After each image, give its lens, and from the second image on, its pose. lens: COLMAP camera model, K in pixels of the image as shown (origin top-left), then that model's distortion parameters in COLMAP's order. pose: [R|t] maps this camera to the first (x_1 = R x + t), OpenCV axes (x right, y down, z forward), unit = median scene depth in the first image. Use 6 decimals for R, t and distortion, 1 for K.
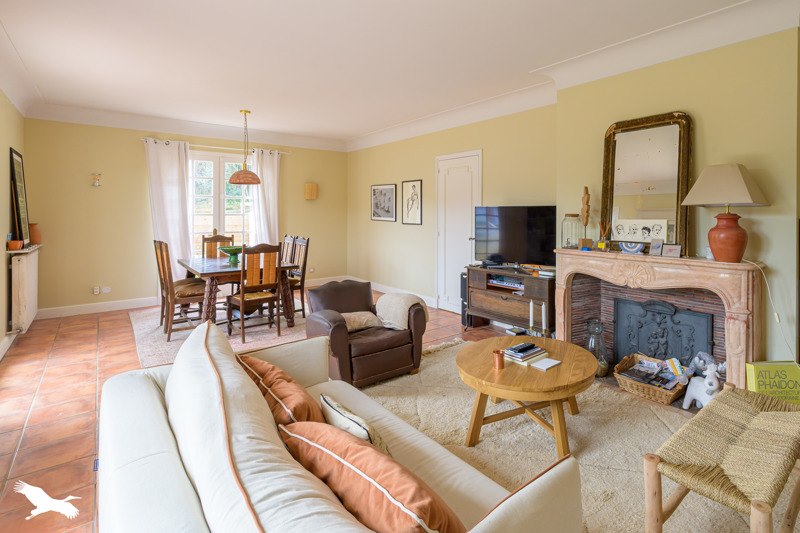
lens RADIAL K [[293.3, 0, 400.3], [0, 293.3, 215.7], [0, 0, 1]] dist [0.000131, 0.000029]
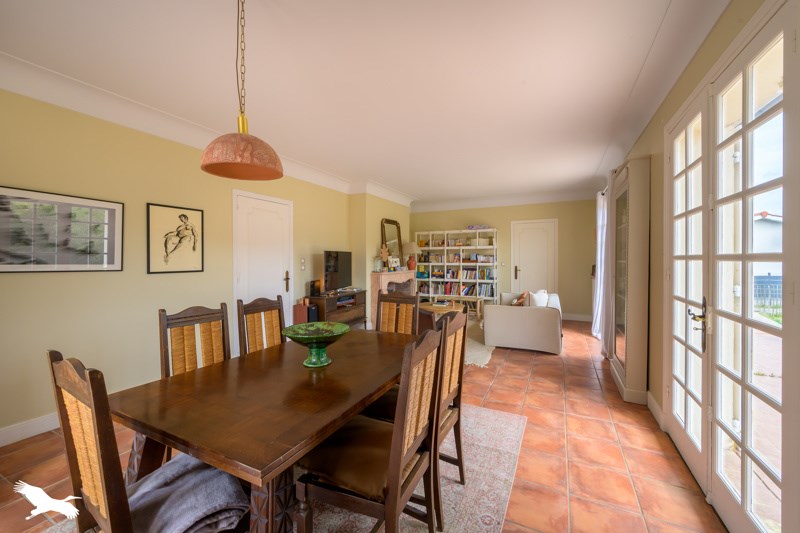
lens RADIAL K [[319.9, 0, 399.3], [0, 319.9, 257.8], [0, 0, 1]] dist [-0.001719, -0.000434]
pose [[-0.293417, -0.002675, 0.955981, -0.843557], [0.008133, 0.999953, 0.005294, -0.003855], [-0.955950, 0.009328, -0.293382, 0.768648]]
